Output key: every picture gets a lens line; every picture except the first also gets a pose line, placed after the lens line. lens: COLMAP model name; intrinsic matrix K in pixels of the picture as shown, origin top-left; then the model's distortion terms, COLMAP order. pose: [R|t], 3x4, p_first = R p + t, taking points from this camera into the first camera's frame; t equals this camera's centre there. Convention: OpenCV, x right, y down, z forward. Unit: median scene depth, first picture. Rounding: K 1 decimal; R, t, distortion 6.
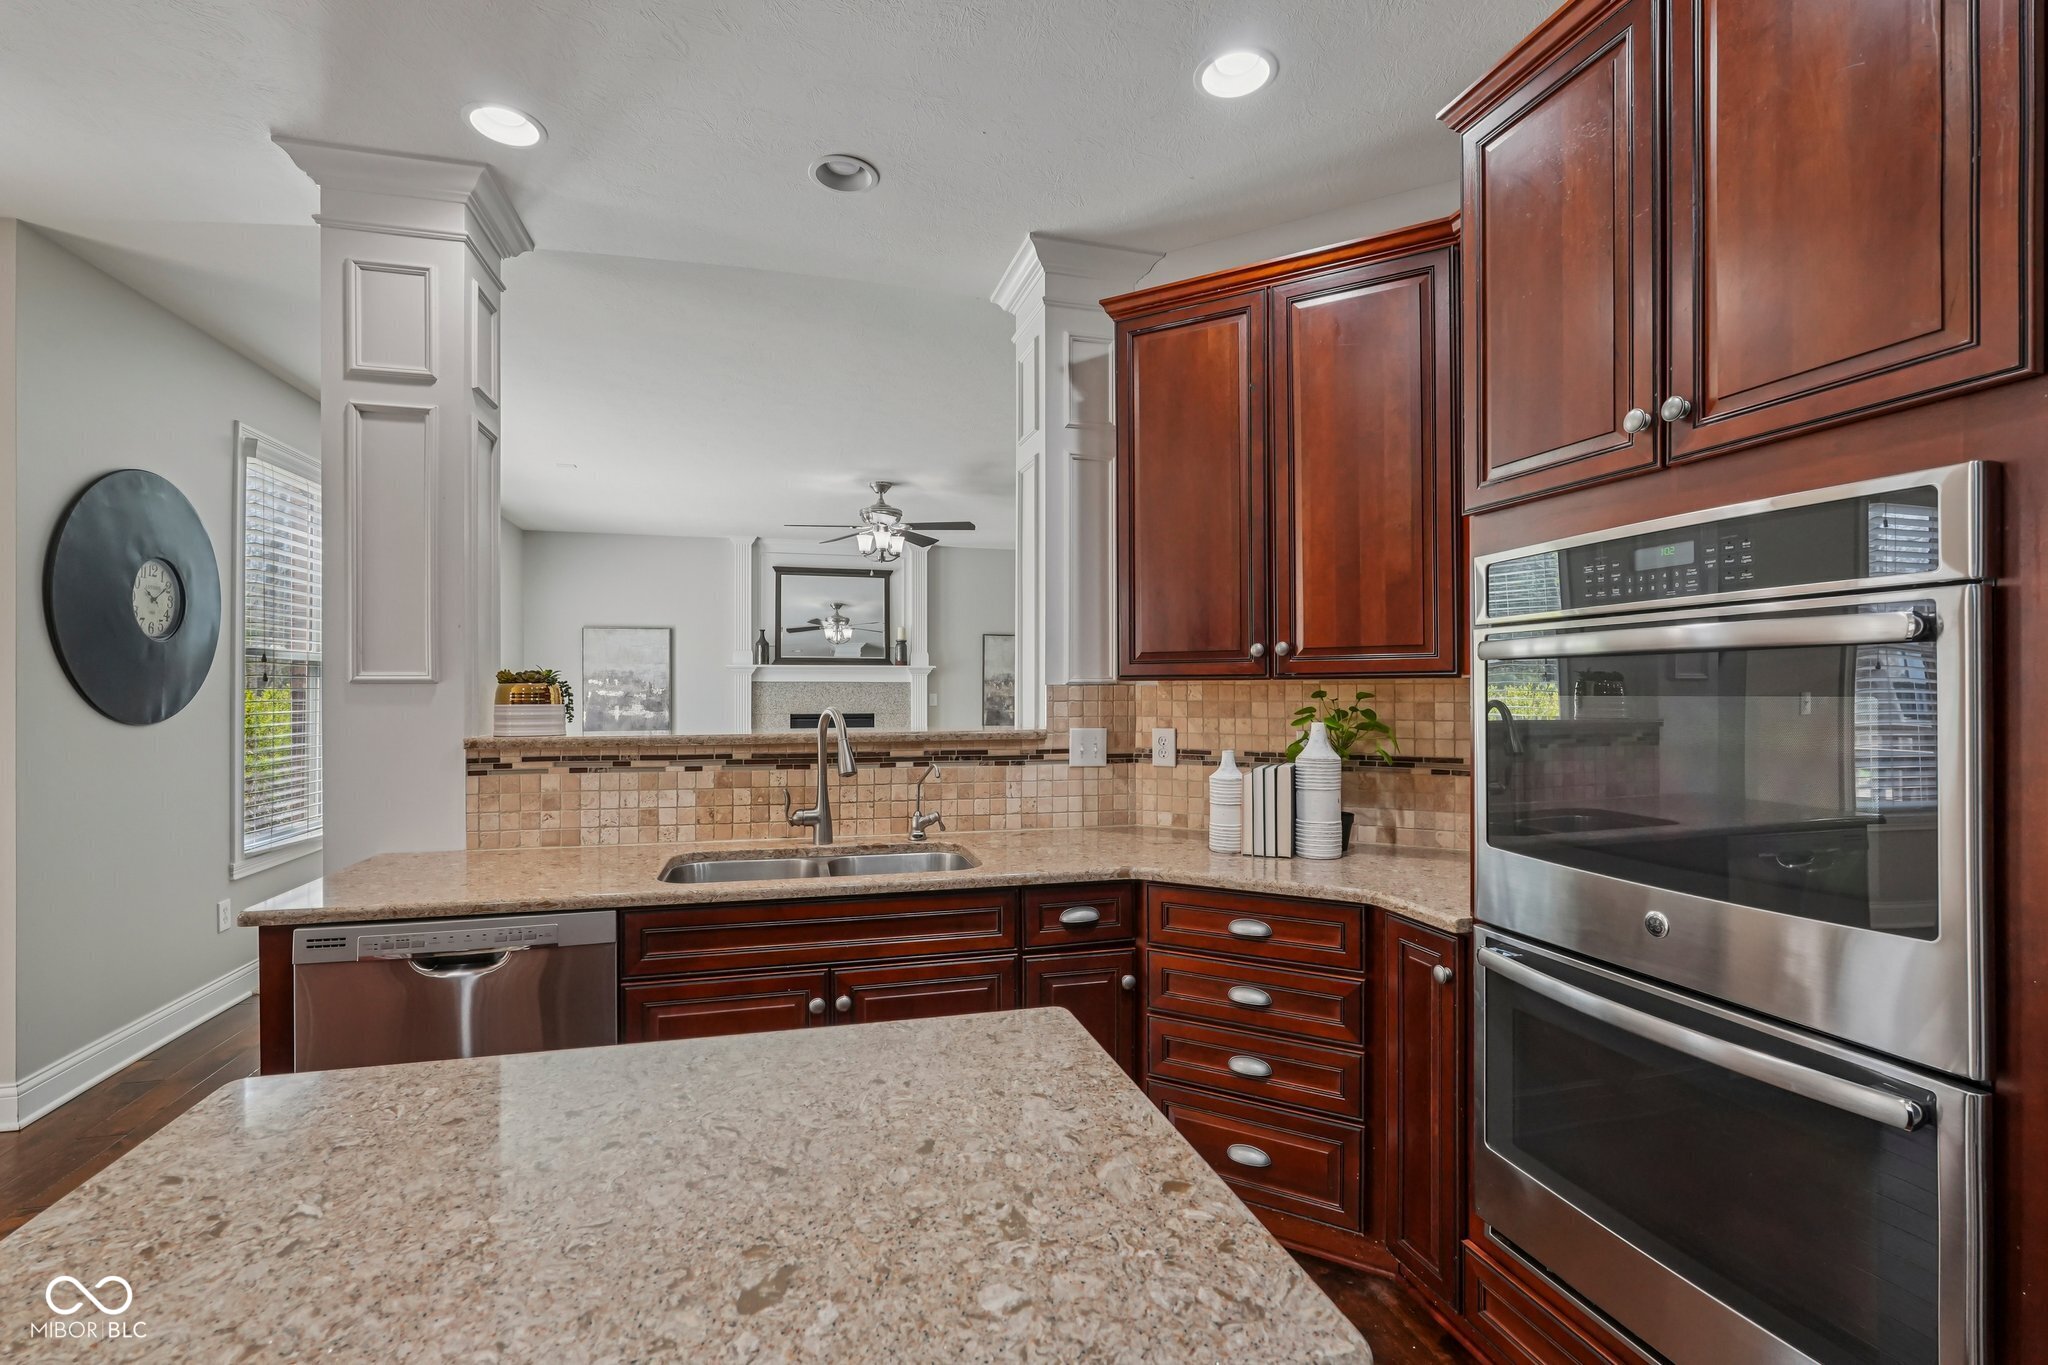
lens RADIAL K [[910.6, 0, 1023.6], [0, 910.6, 686.6], [0, 0, 1]] dist [-0.005909, 0.004119]
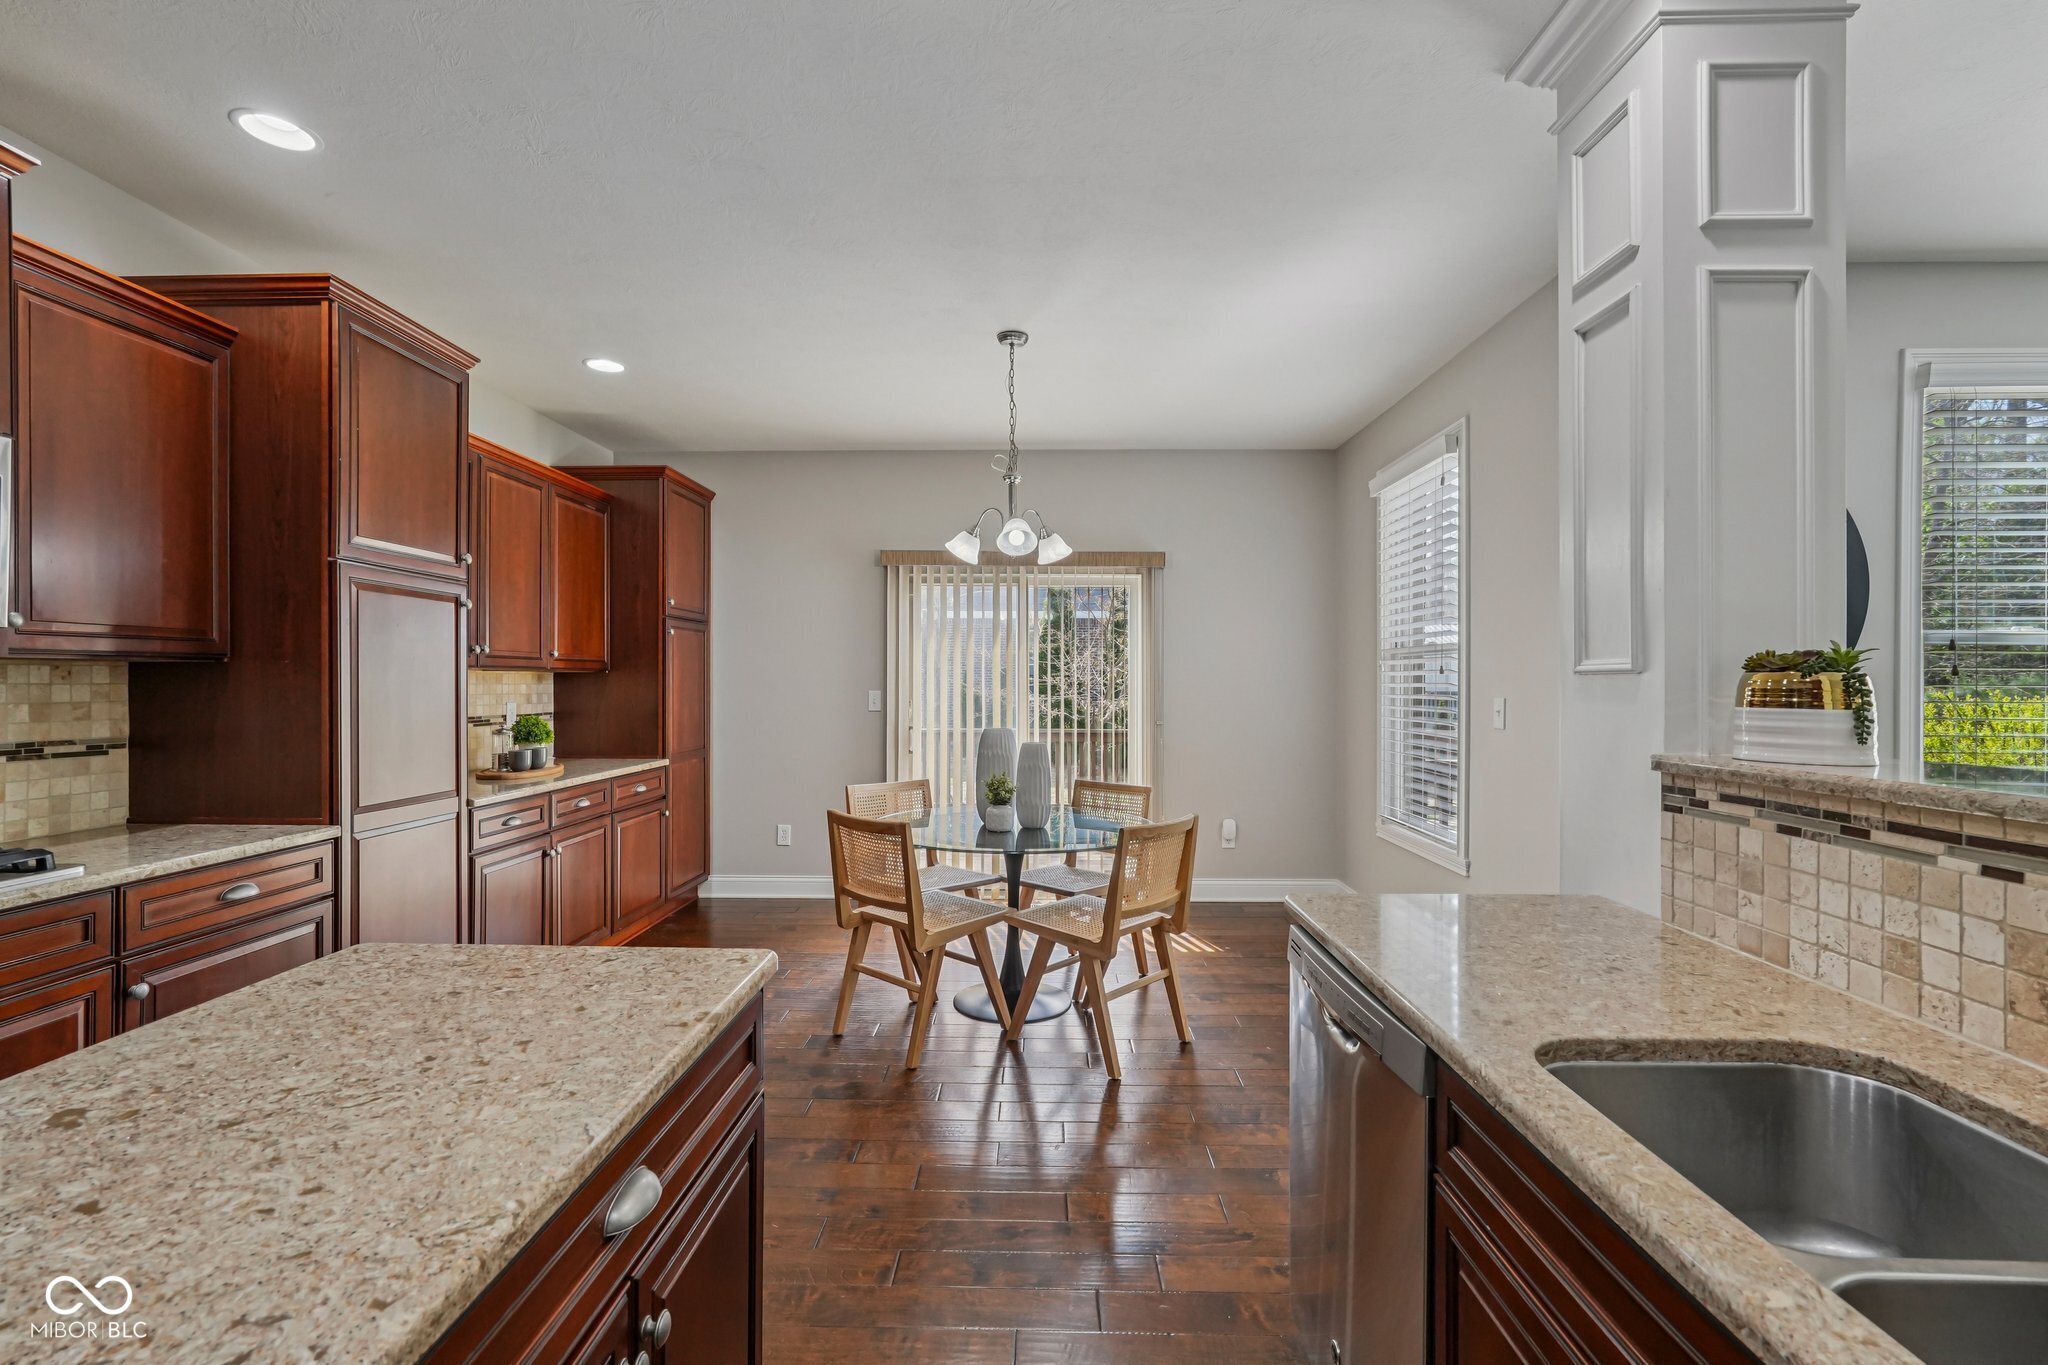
lens RADIAL K [[910.6, 0, 1034.2], [0, 910.6, 682.7], [0, 0, 1]] dist [-0.005909, 0.004119]
pose [[-0.278952, -0.002152, -0.960303, 0.167501], [-0.000829, 0.999998, -0.002000, 0.005002], [0.960305, 0.000238, -0.278953, 0.747671]]
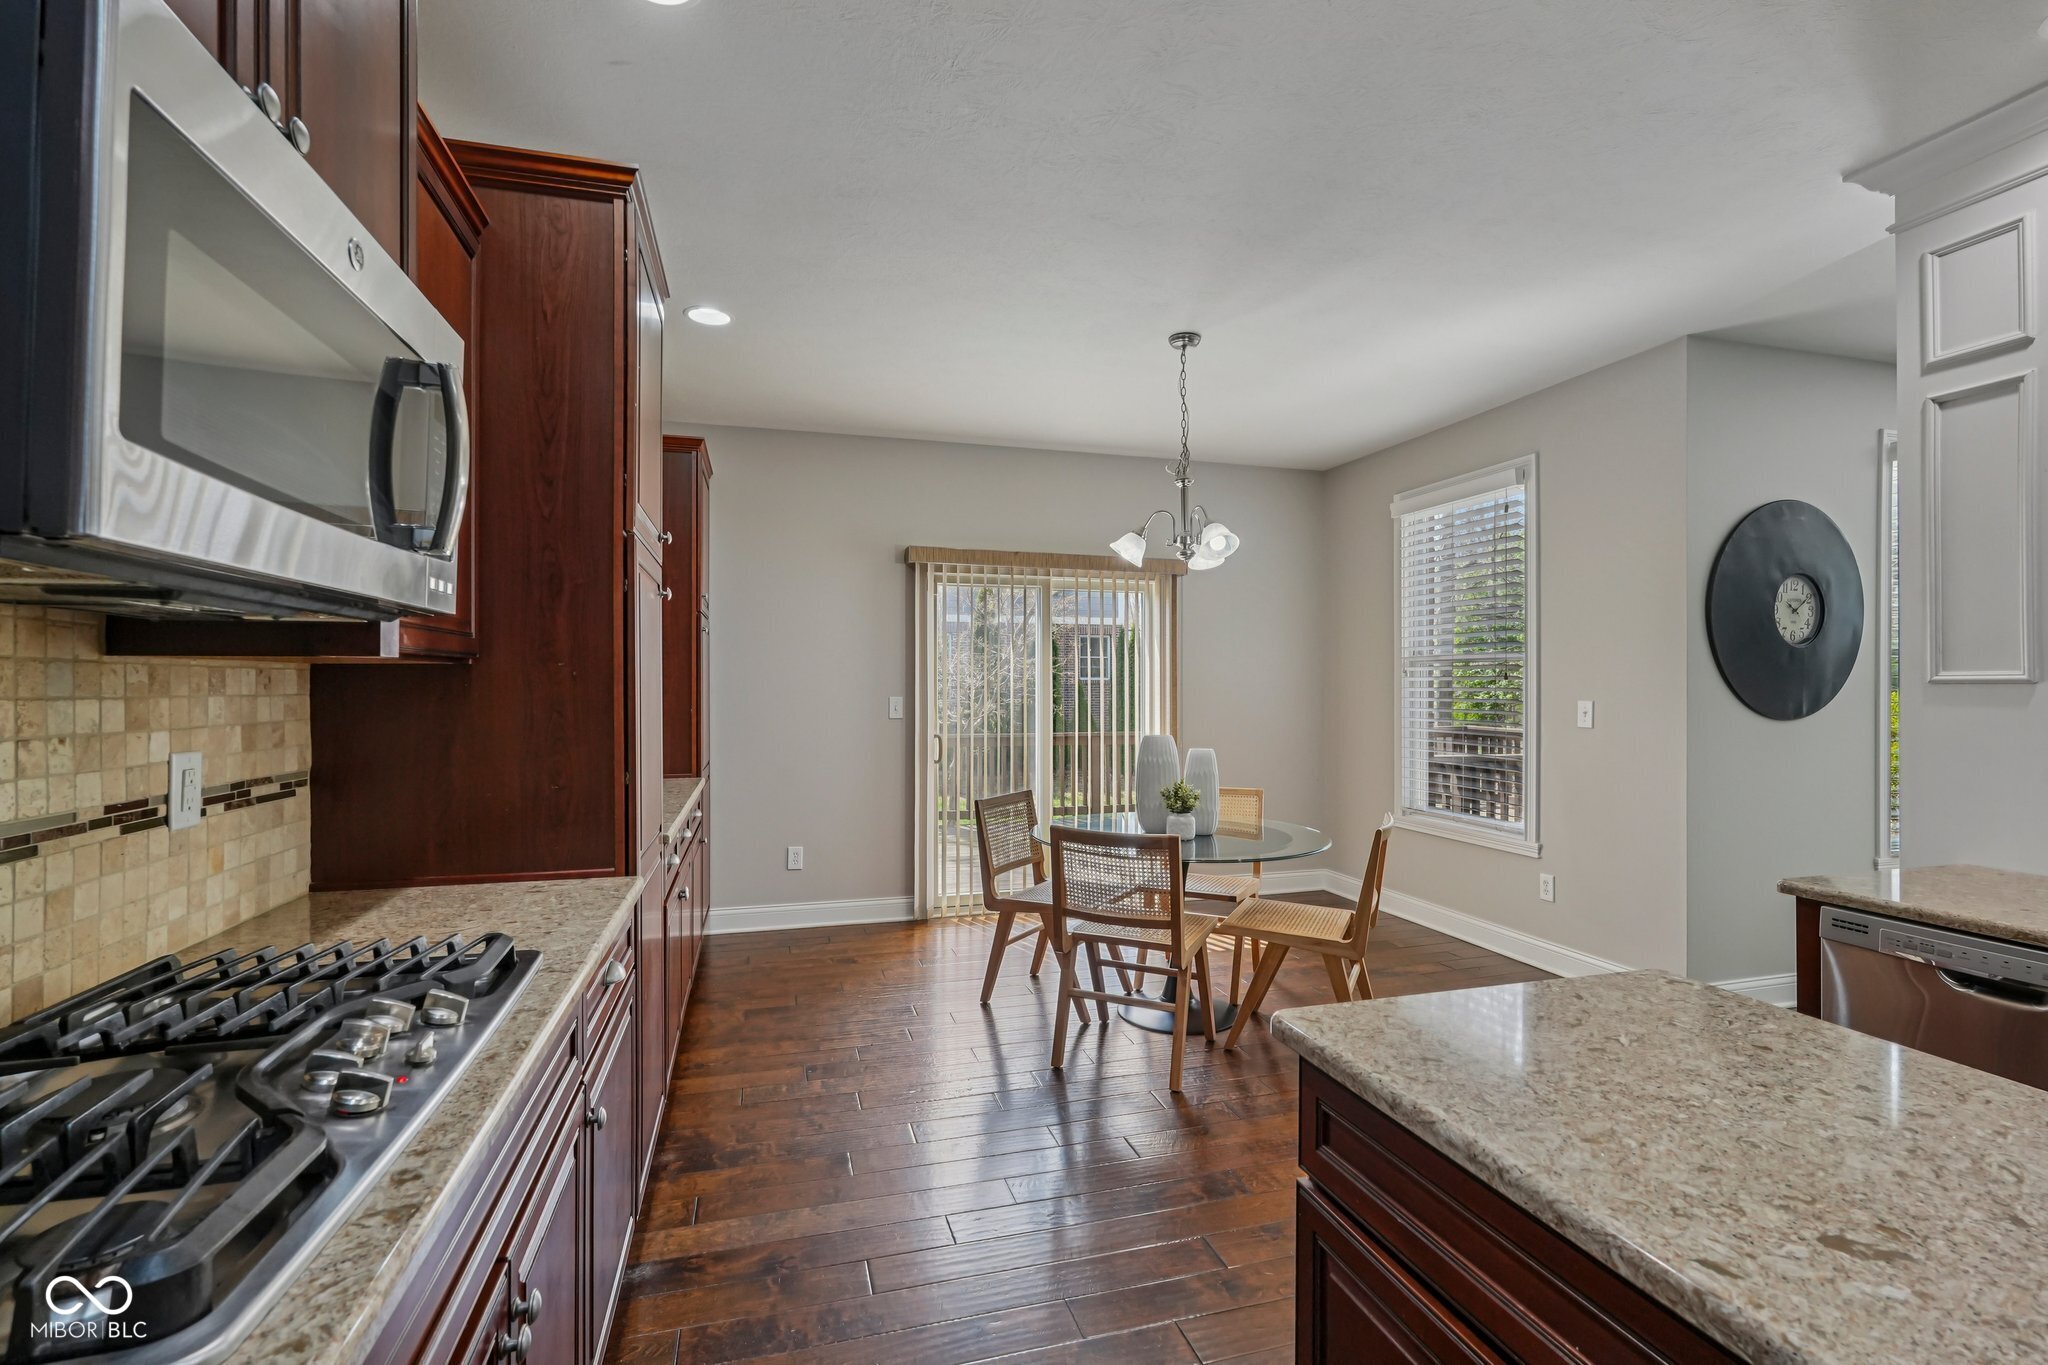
lens RADIAL K [[910.6, 0, 1021.1], [0, 910.6, 681.3], [0, 0, 1]] dist [-0.005909, 0.004119]
pose [[0.026249, -0.006201, -0.999636, 0.209654], [0.000782, 0.999981, -0.006183, -0.000530], [0.999655, -0.000620, 0.026253, -0.006358]]
